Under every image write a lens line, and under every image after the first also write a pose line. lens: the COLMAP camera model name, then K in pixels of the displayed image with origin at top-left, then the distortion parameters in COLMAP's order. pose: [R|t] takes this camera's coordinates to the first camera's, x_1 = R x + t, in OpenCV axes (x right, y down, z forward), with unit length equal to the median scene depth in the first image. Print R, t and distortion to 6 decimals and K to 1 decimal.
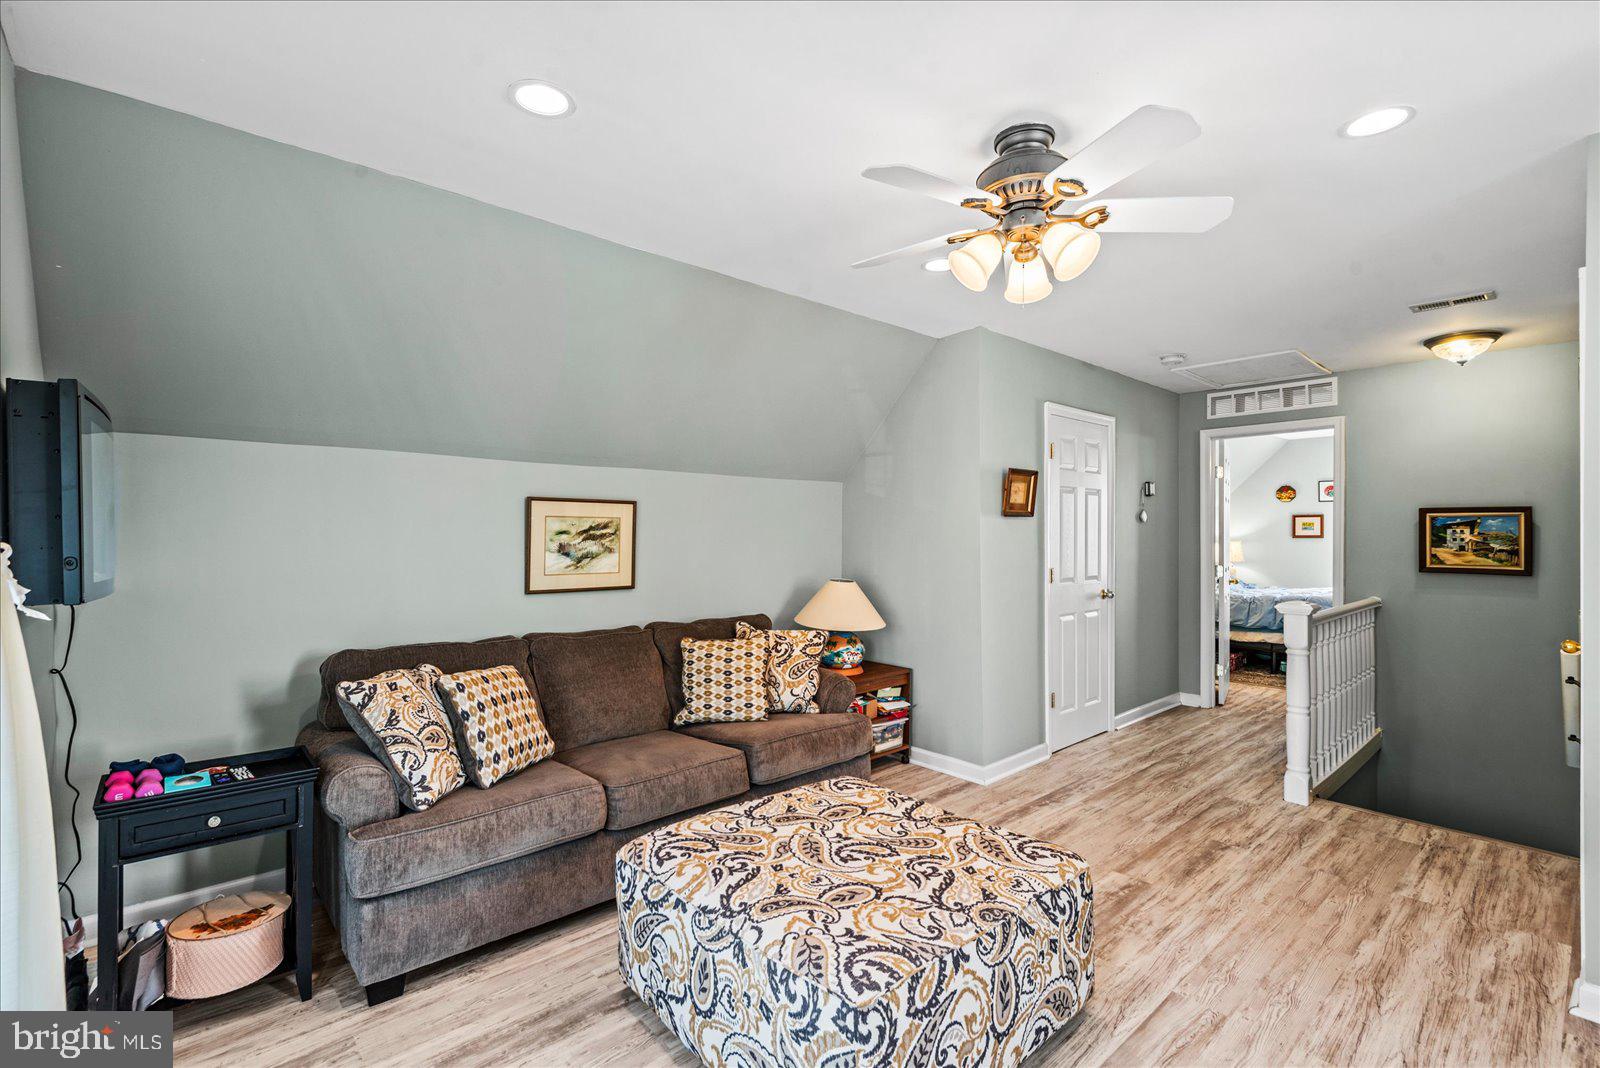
lens RADIAL K [[717.3, 0, 793.7], [0, 717.3, 535.6], [0, 0, 1]] dist [0.024822, -0.013687]
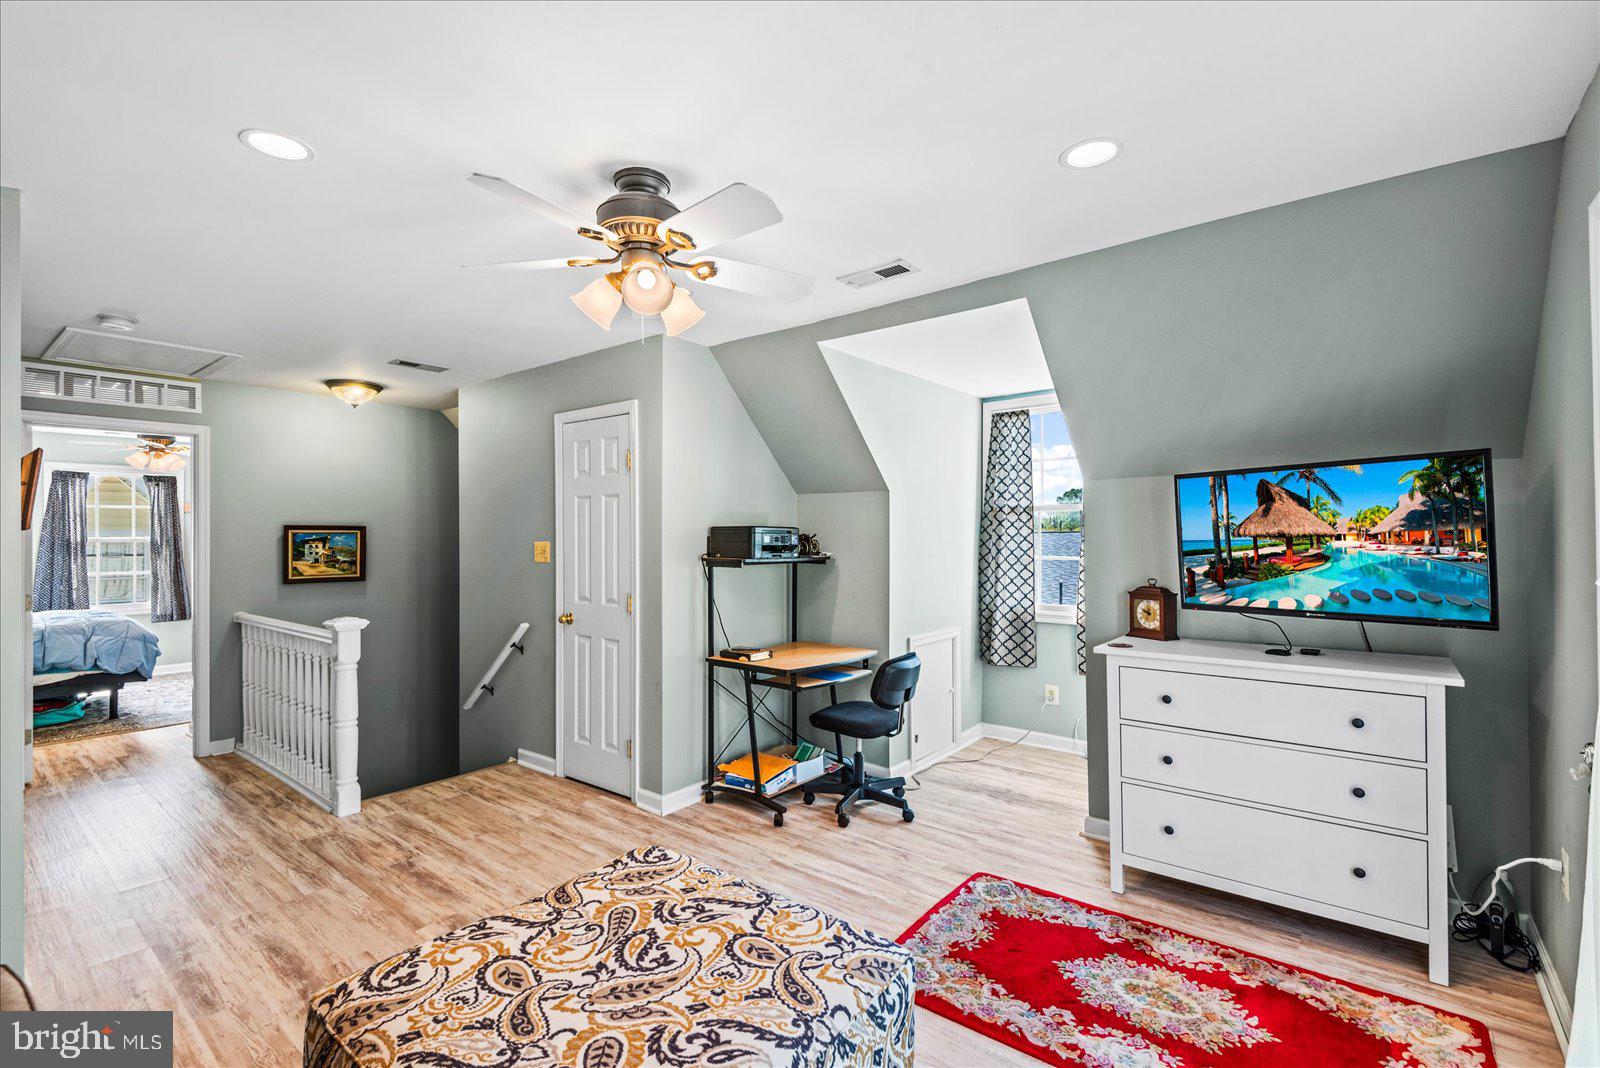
lens RADIAL K [[717.3, 0, 796.2], [0, 717.3, 533.1], [0, 0, 1]] dist [0.024822, -0.013687]
pose [[-0.163674, 0.005845, 0.986497, -0.649710], [0.008280, 0.999955, -0.004551, -0.028802], [-0.986480, 0.007423, -0.163715, 0.833191]]
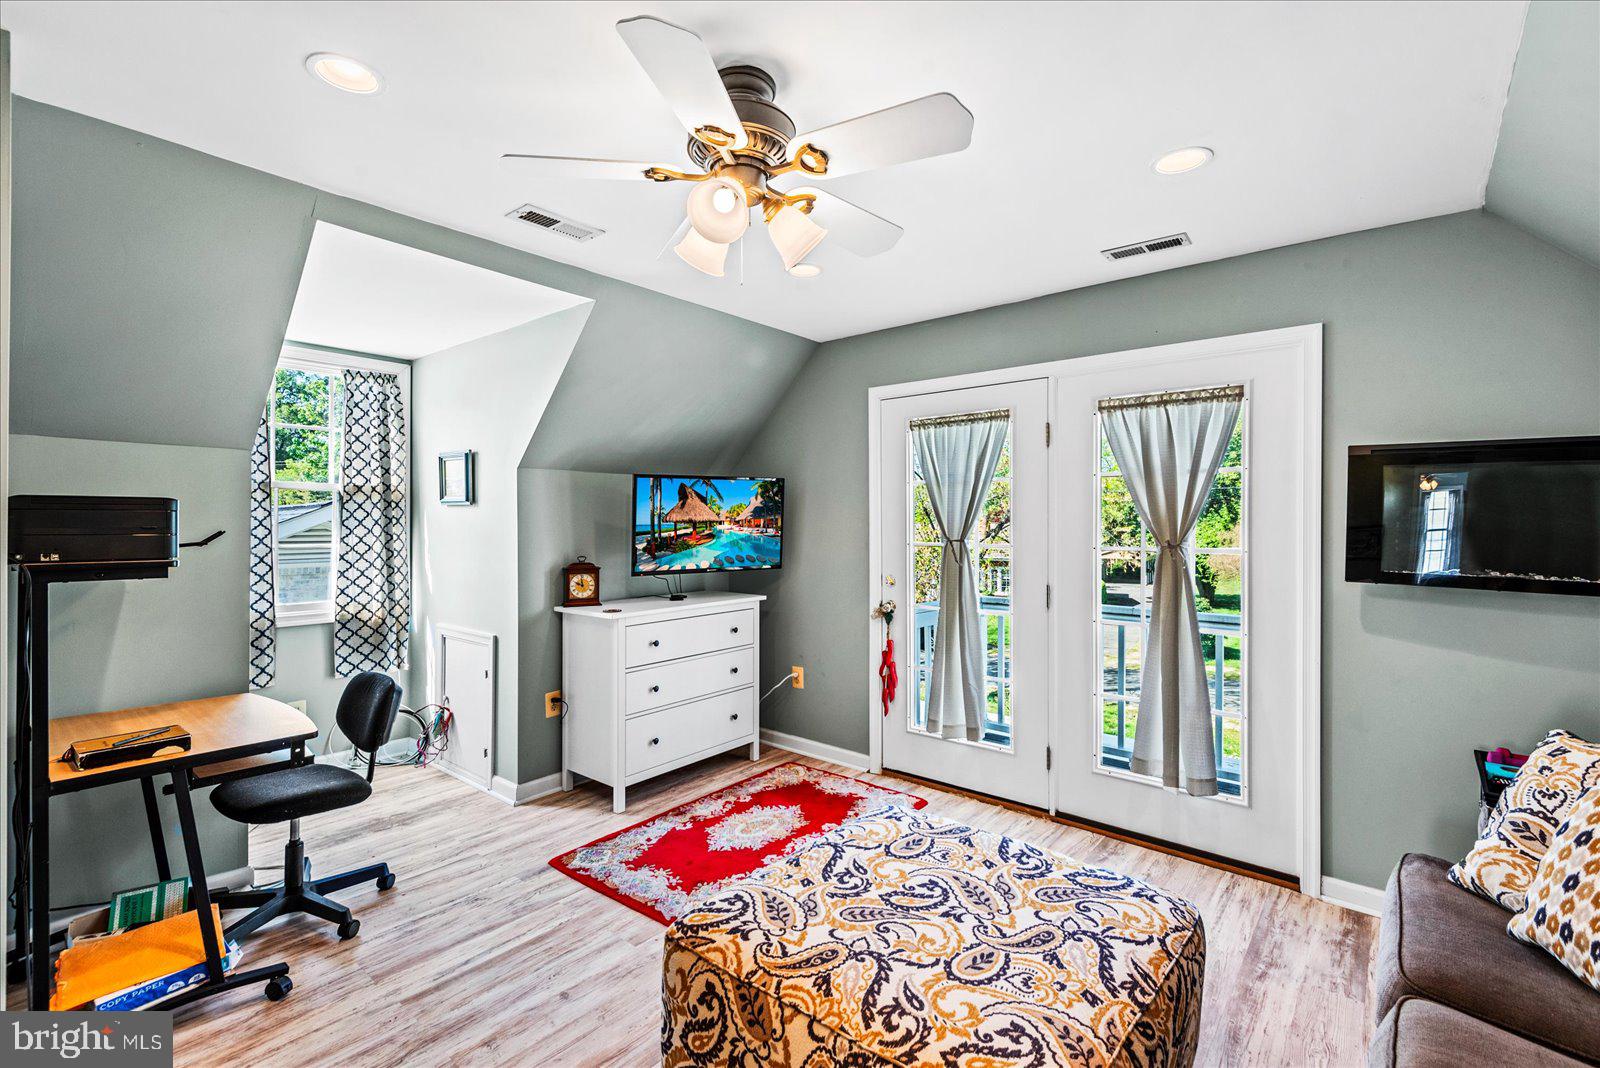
lens RADIAL K [[717.3, 0, 797.5], [0, 717.3, 526.8], [0, 0, 1]] dist [0.024822, -0.013687]
pose [[-0.989312, -0.000082, -0.145811, 0.329884], [-0.001709, 0.999938, 0.011031, -0.030104], [0.145801, 0.011163, -0.989251, 1.623717]]
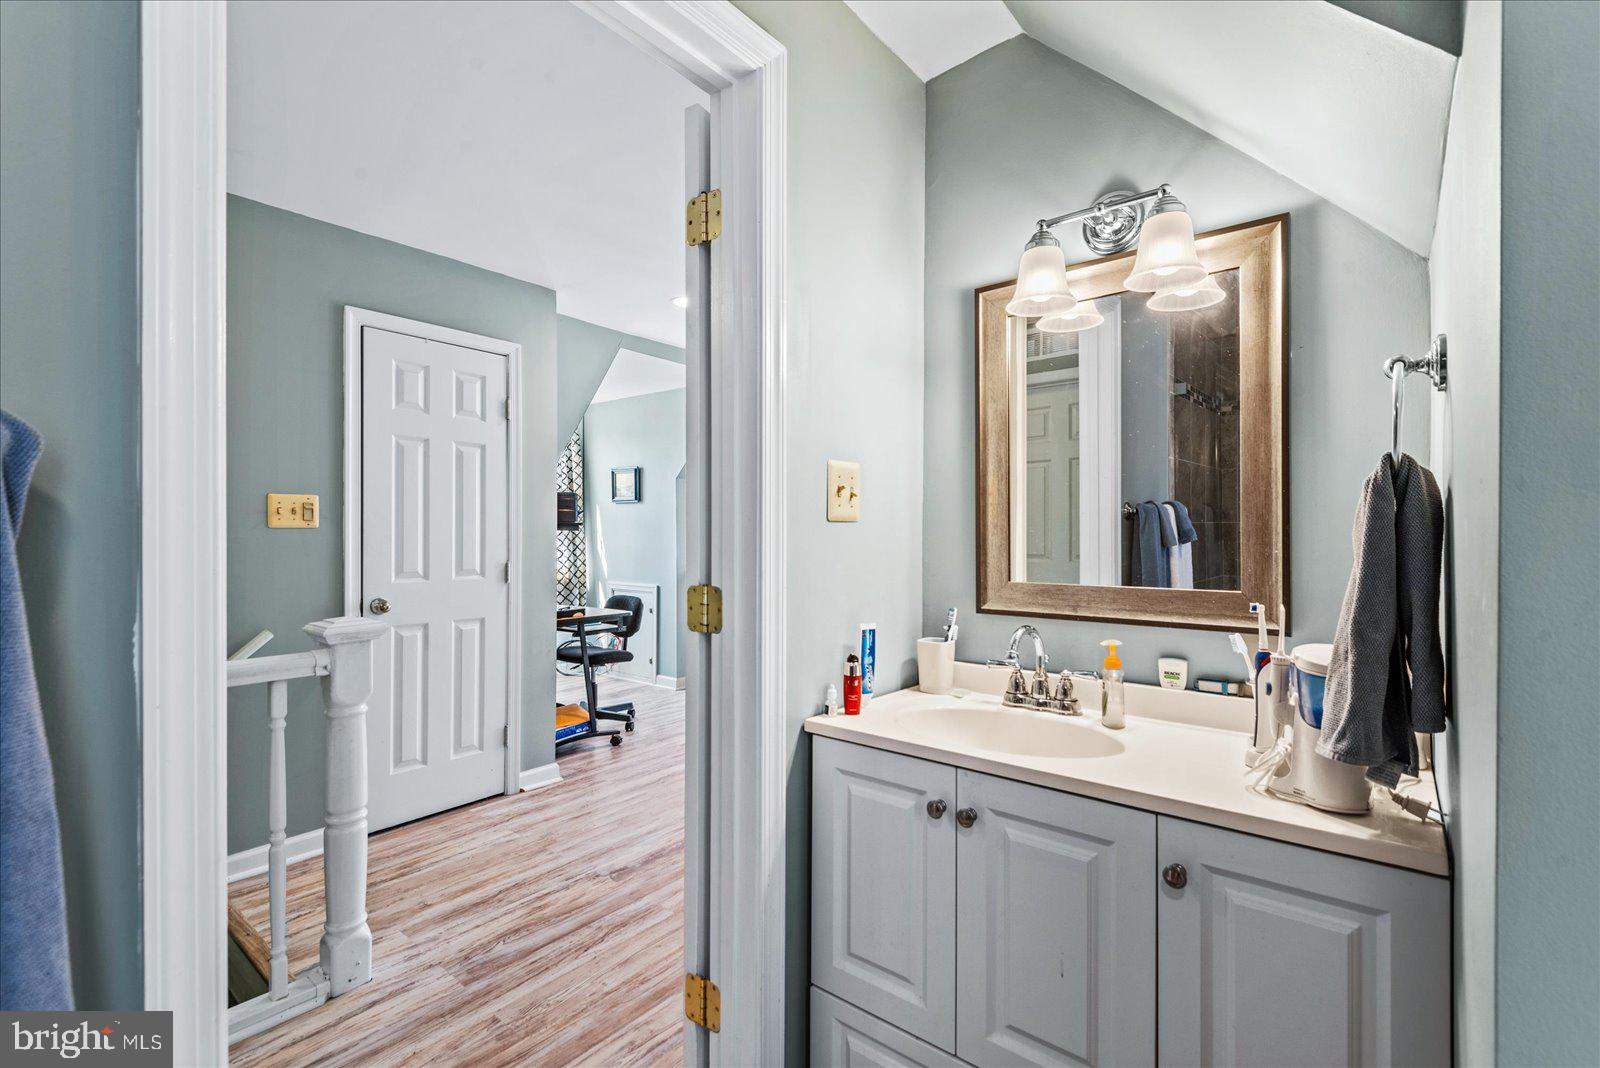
lens RADIAL K [[717.3, 0, 802.6], [0, 717.3, 524.8], [0, 0, 1]] dist [0.024822, -0.013687]
pose [[-0.984627, 0.000223, -0.174670, 0.700201], [0.001761, 0.999961, -0.008656, 0.042474], [0.174661, -0.008830, -0.984589, 2.478612]]
